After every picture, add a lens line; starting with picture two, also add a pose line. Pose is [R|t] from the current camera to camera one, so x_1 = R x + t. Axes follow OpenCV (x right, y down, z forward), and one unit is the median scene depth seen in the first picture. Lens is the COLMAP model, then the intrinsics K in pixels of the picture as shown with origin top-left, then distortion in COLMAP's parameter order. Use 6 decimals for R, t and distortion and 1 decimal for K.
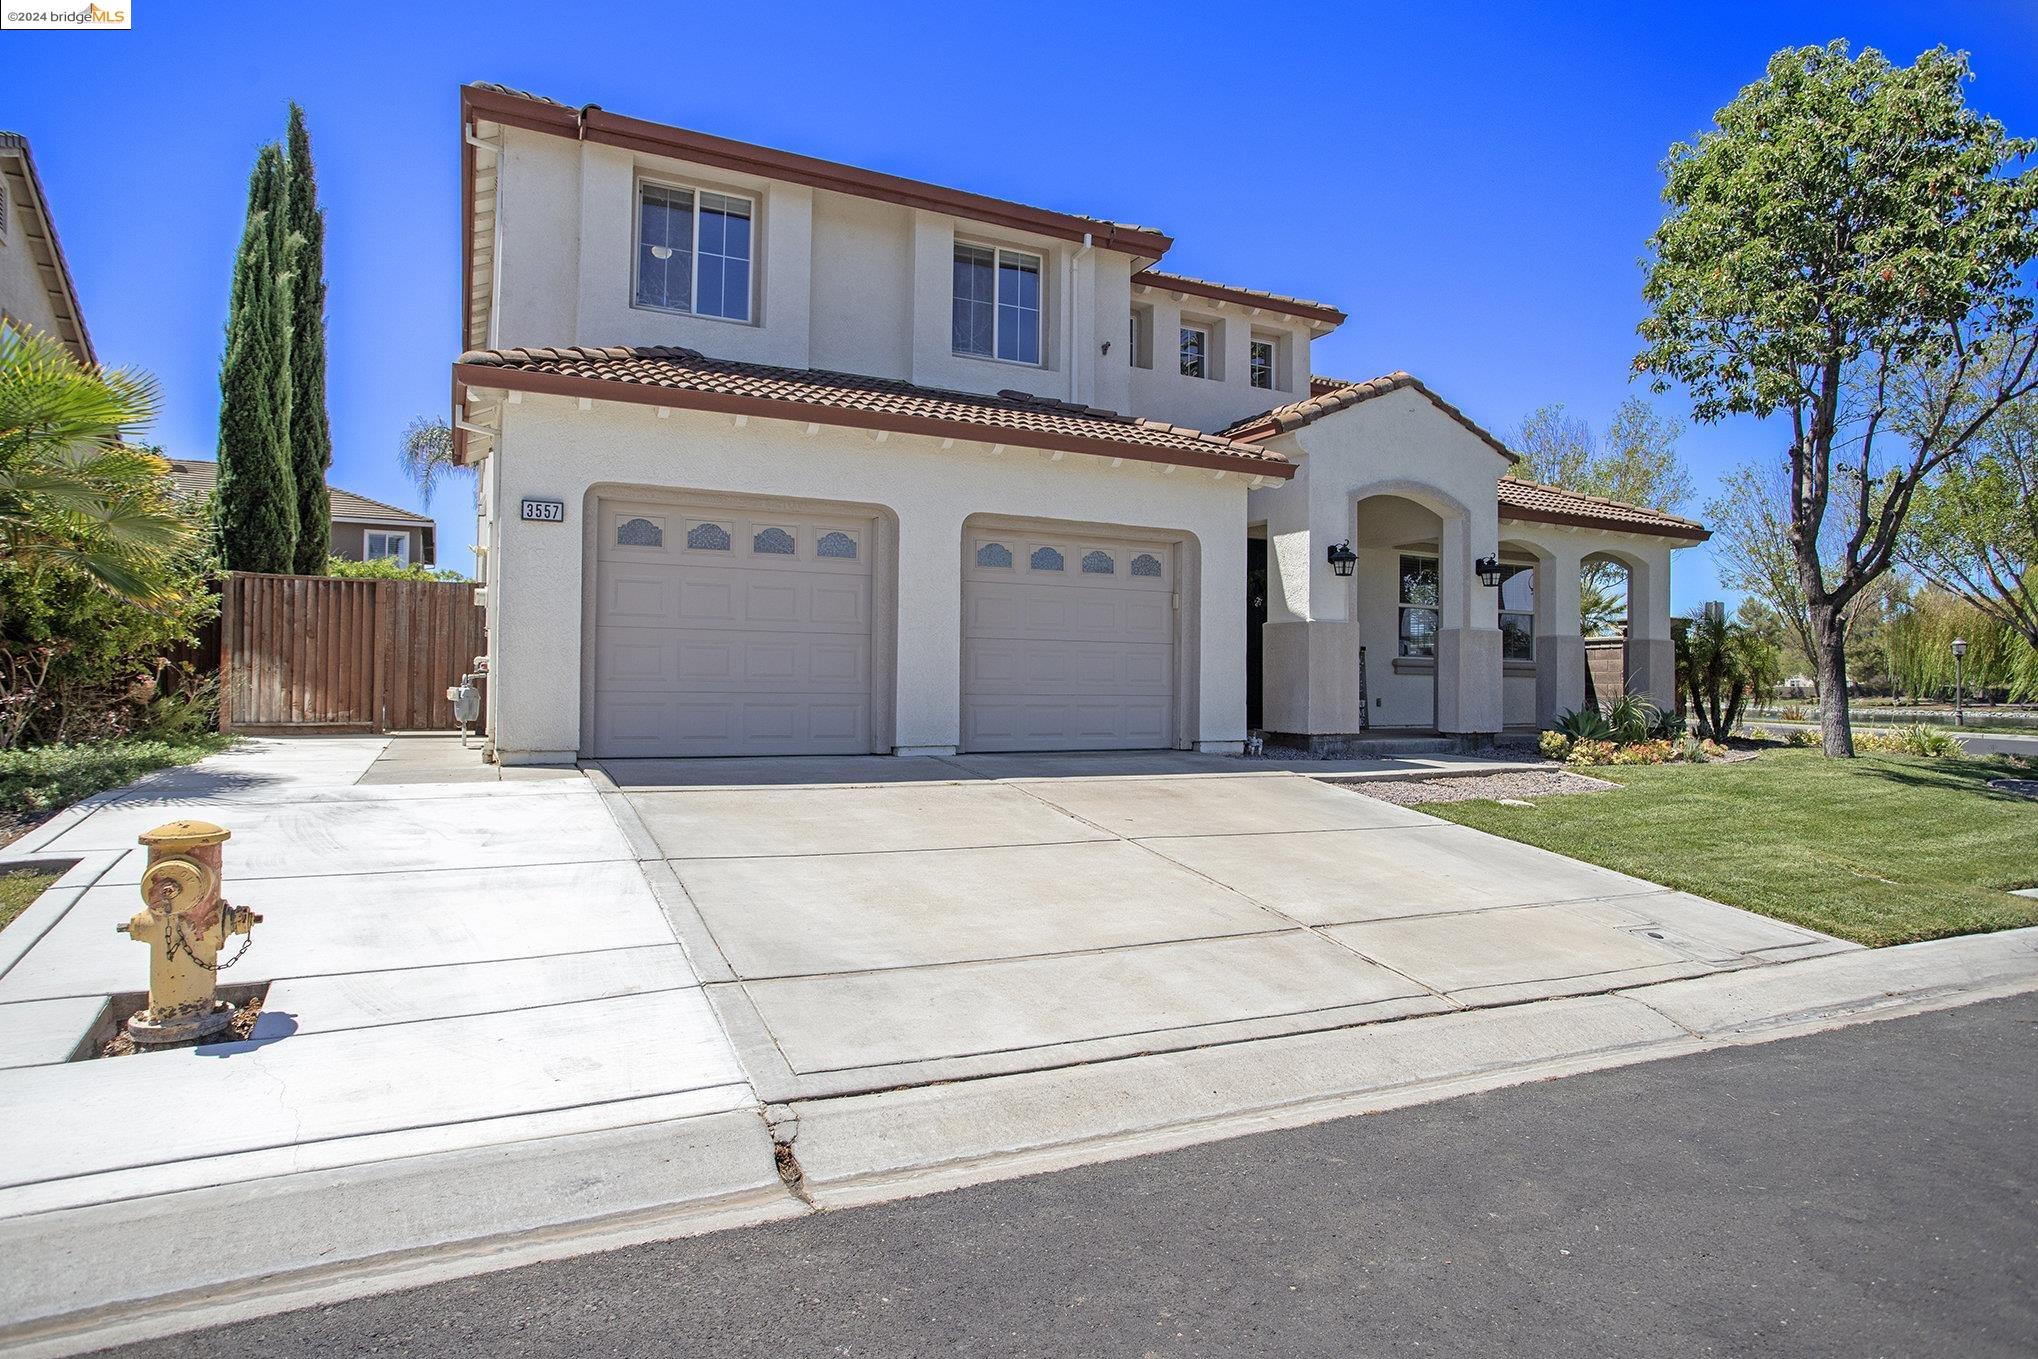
lens RADIAL K [[1159.0, 0, 1017.3], [0, 1159.0, 669.5], [0, 0, 1]] dist [-0.030659, -0.000162]
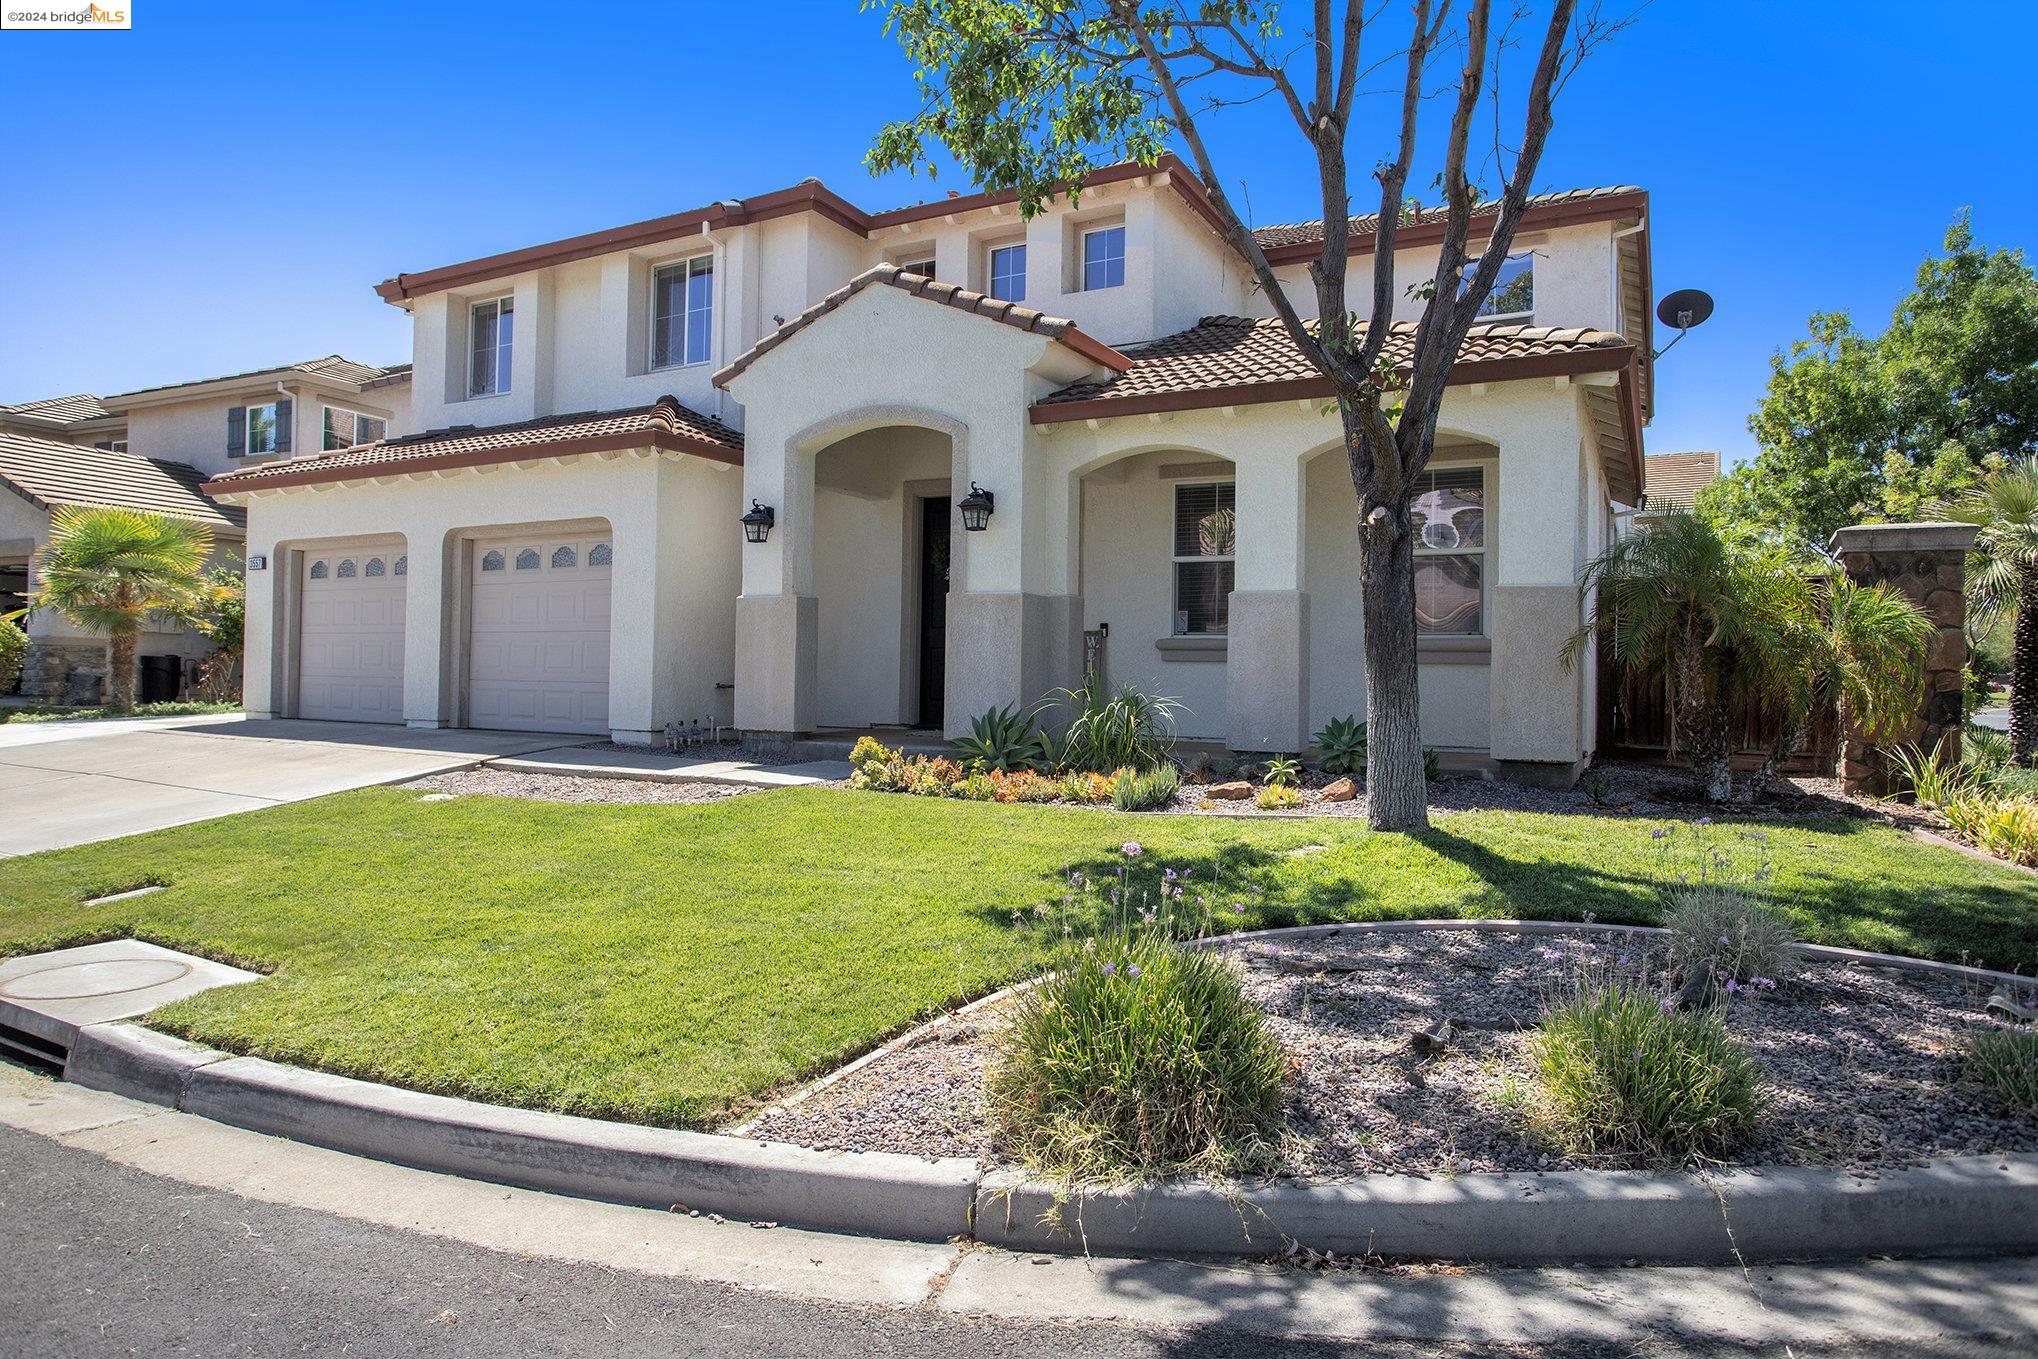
lens RADIAL K [[1269.4, 0, 1009.8], [0, 1269.4, 673.3], [0, 0, 1]] dist [-0.022461, -0.000439]
pose [[0.541773, -0.005795, -0.840505, 1.250822], [-0.000898, 0.999972, -0.007474, 0.022314], [0.840524, 0.004804, 0.541752, 0.707641]]
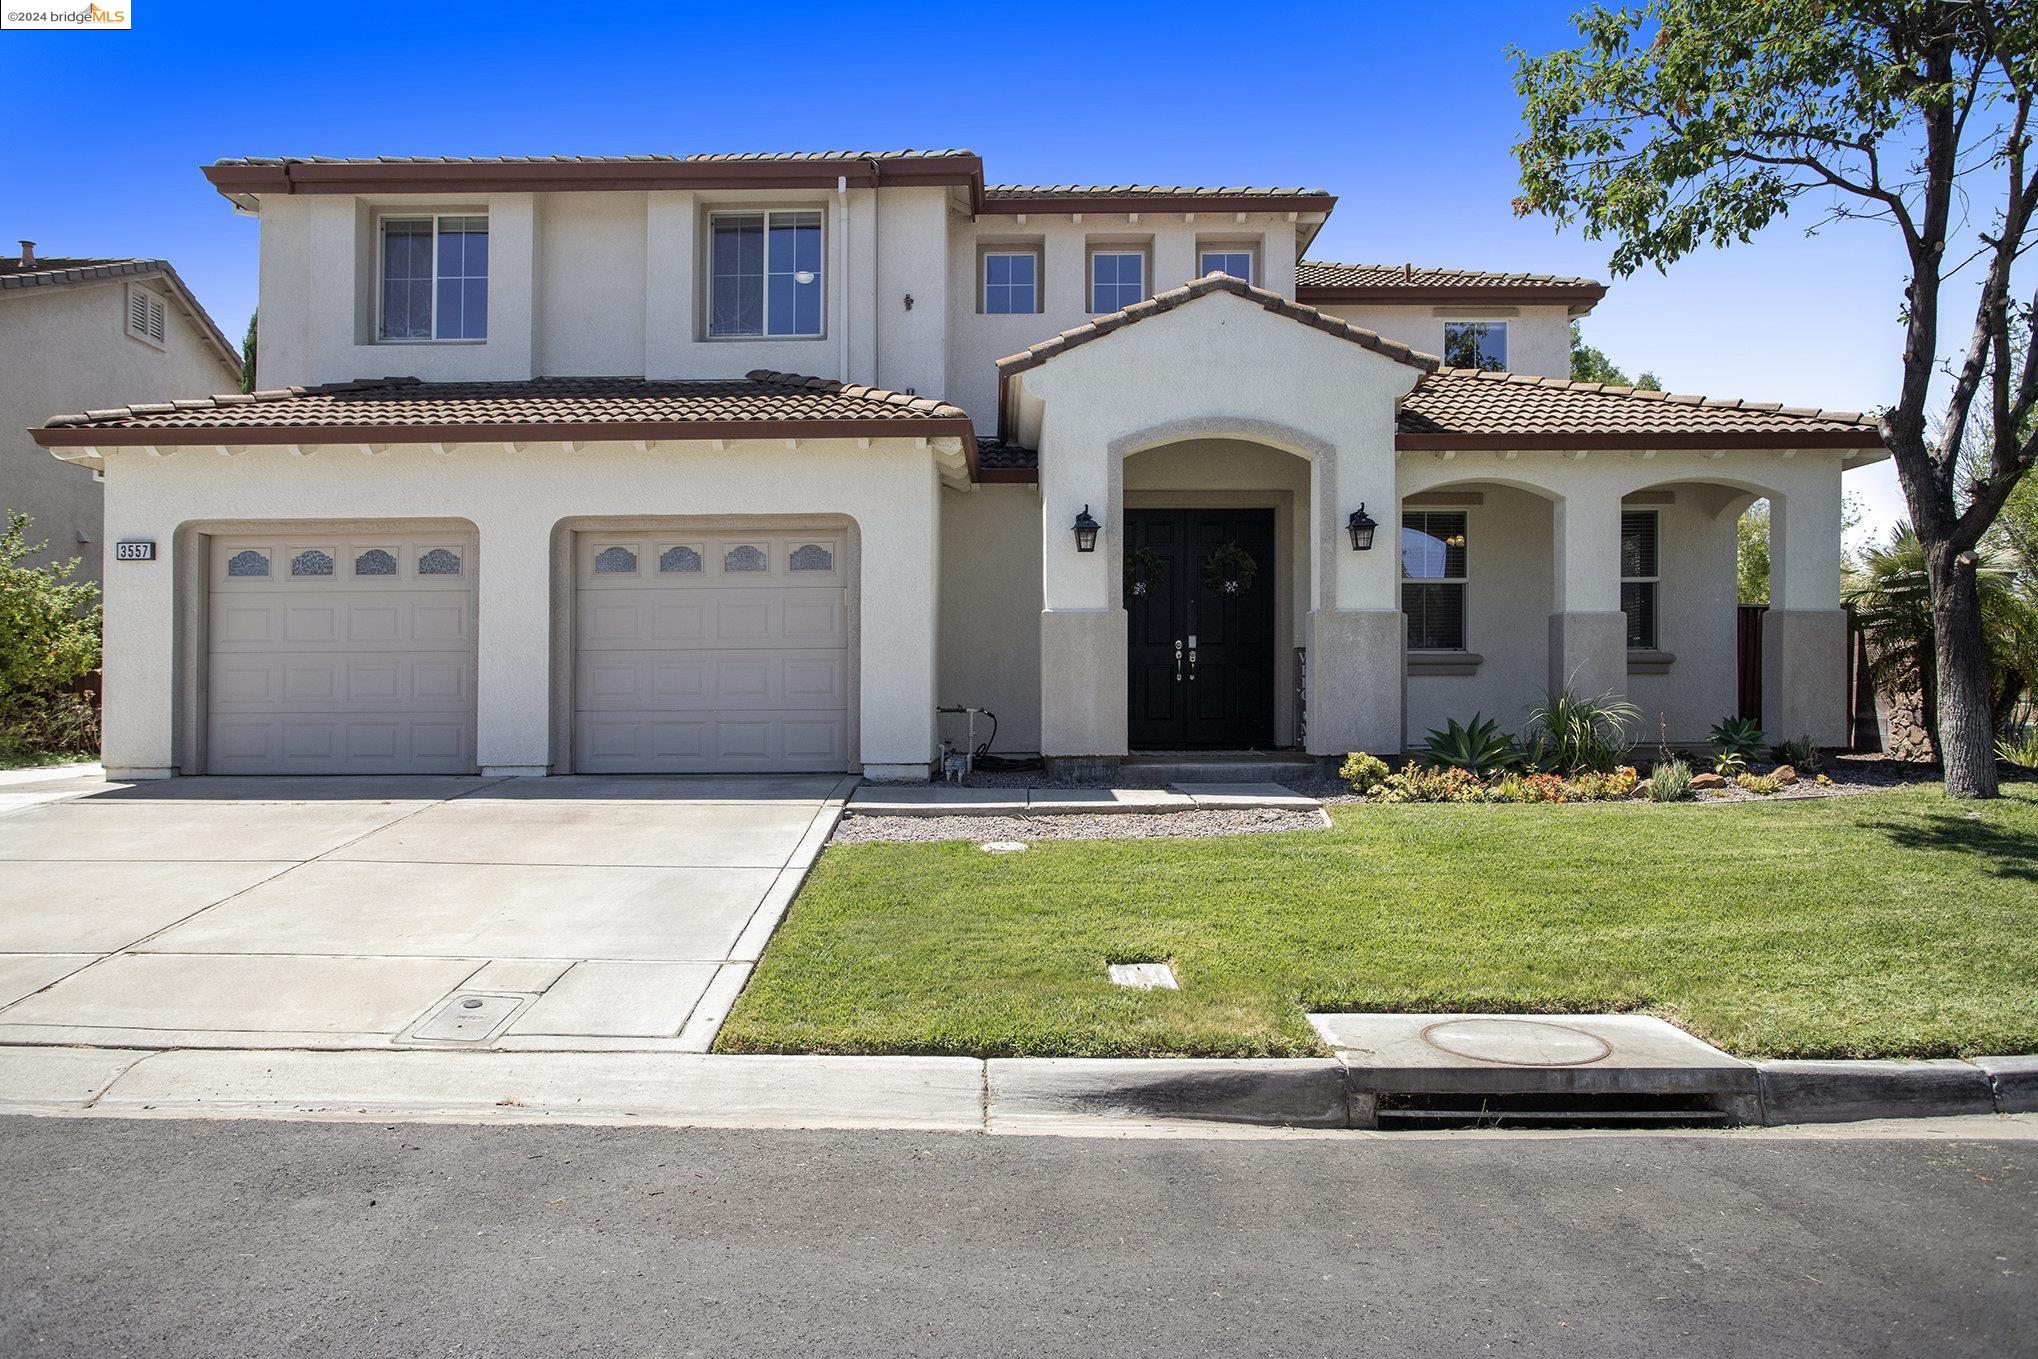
lens RADIAL K [[1337.1, 0, 1022.1], [0, 1337.1, 694.4], [0, 0, 1]] dist [-0.017831, 0.006243]
pose [[0.889366, -0.020881, -0.456719, 0.703698], [0.022352, 0.999748, -0.002183, 0.016627], [0.456649, -0.008267, 0.889608, 0.192396]]
